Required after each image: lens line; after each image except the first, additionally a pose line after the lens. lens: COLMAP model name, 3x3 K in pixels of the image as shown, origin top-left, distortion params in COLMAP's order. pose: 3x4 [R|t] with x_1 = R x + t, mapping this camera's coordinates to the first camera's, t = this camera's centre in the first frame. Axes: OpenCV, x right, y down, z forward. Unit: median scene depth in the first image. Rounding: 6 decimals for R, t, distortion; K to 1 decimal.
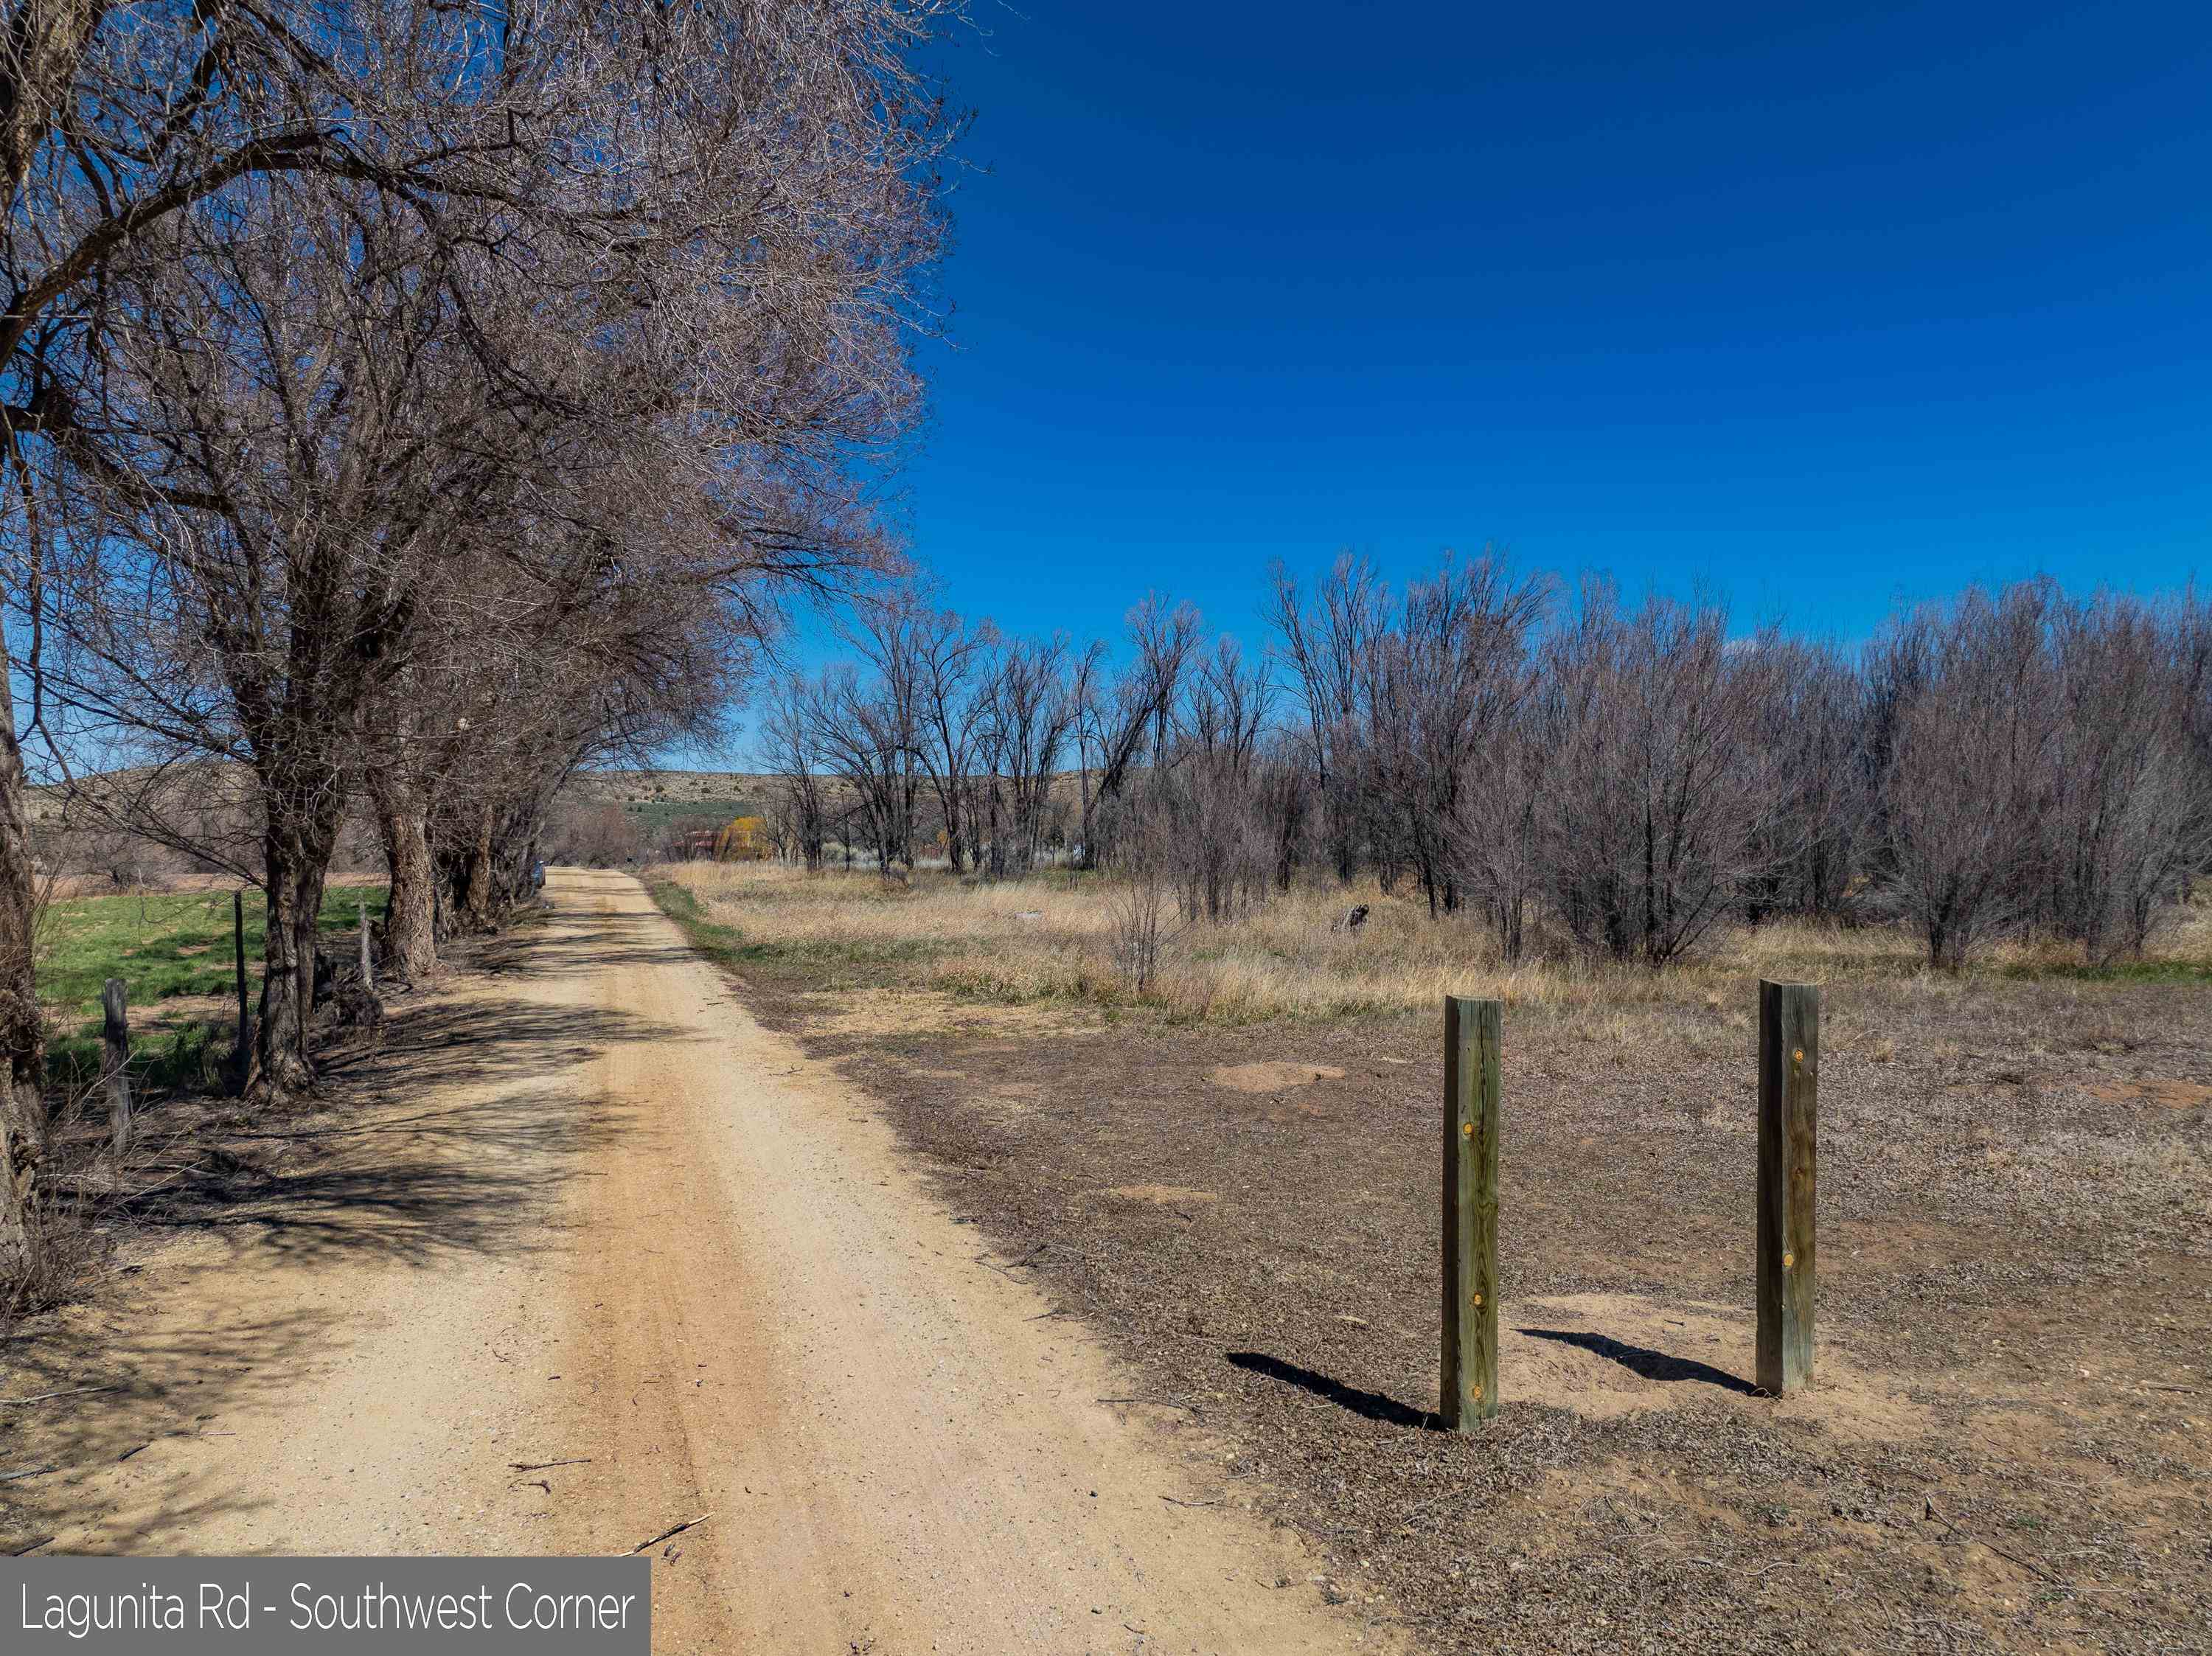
lens RADIAL K [[1567.9, 0, 1106.0], [0, 1567.9, 828.0], [0, 0, 1]] dist [-0.038934, 0.004510]
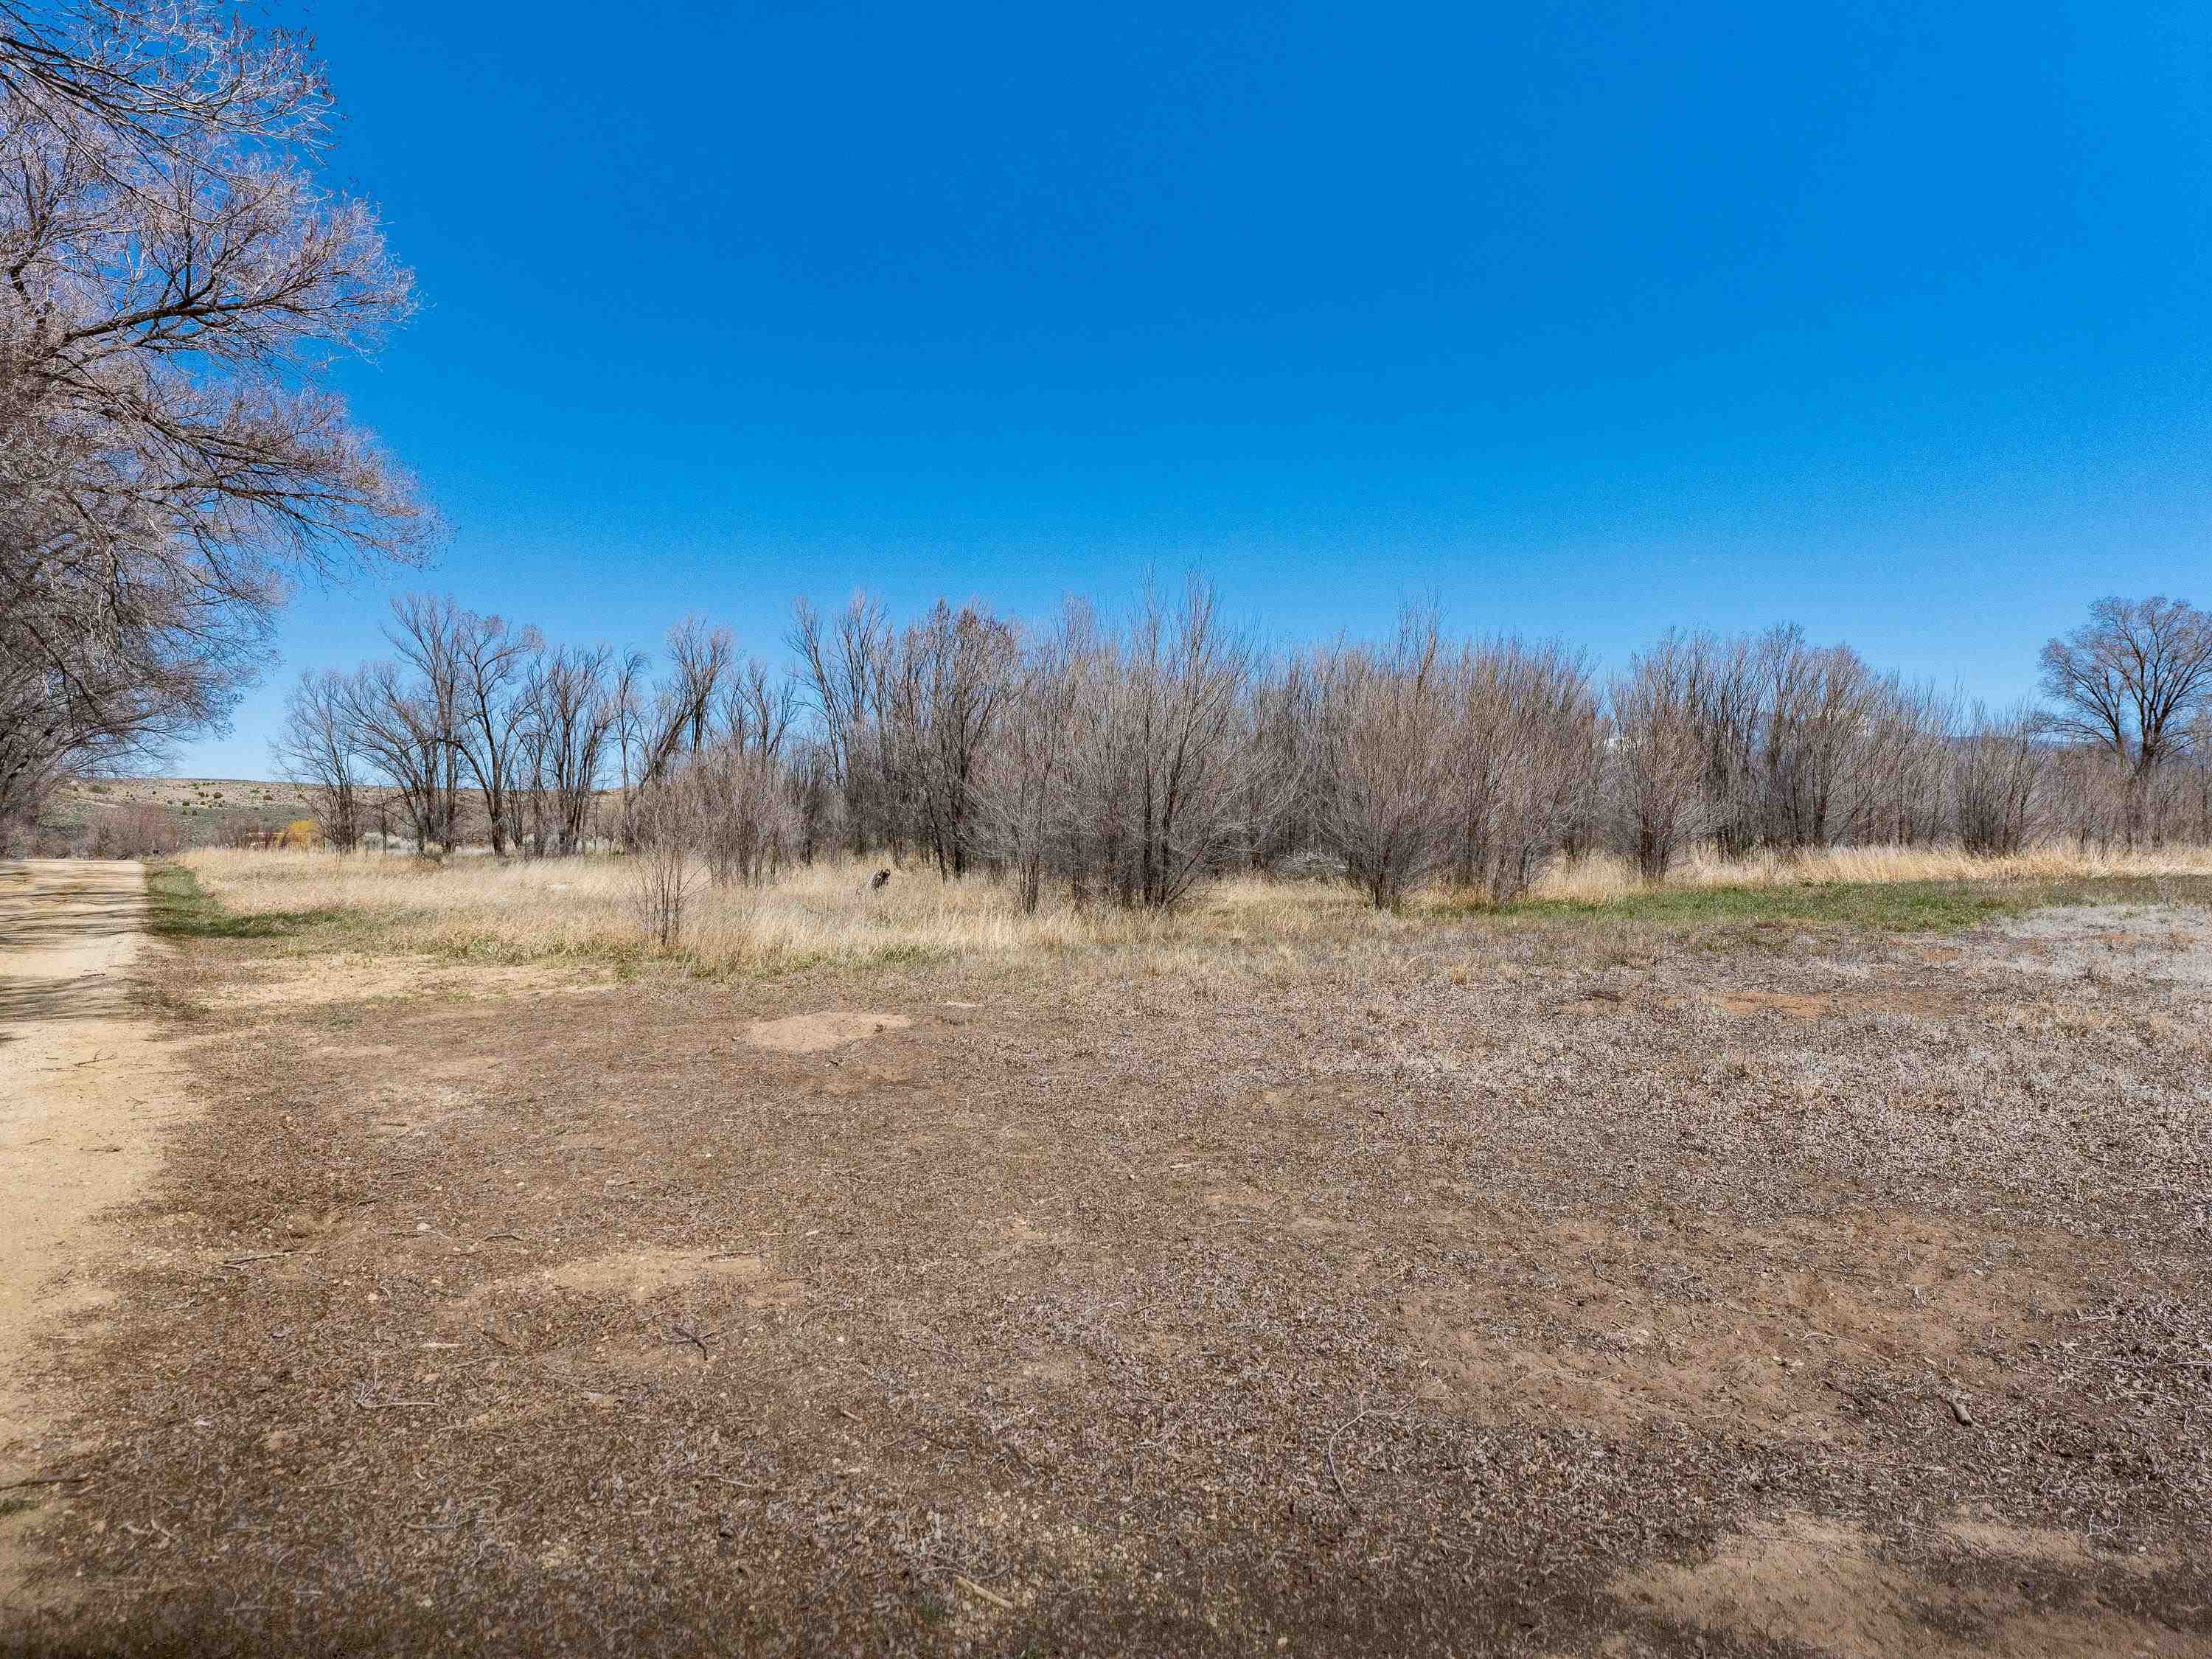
lens RADIAL K [[1170.4, 0, 1106.0], [0, 1170.4, 829.5], [0, 0, 1]] dist [-0.005598, -0.001203]
pose [[0.932439, 0.007005, 0.361259, 0.007817], [-0.004829, 0.999964, -0.006923, 0.019436], [-0.361294, 0.004711, 0.932440, 0.128099]]
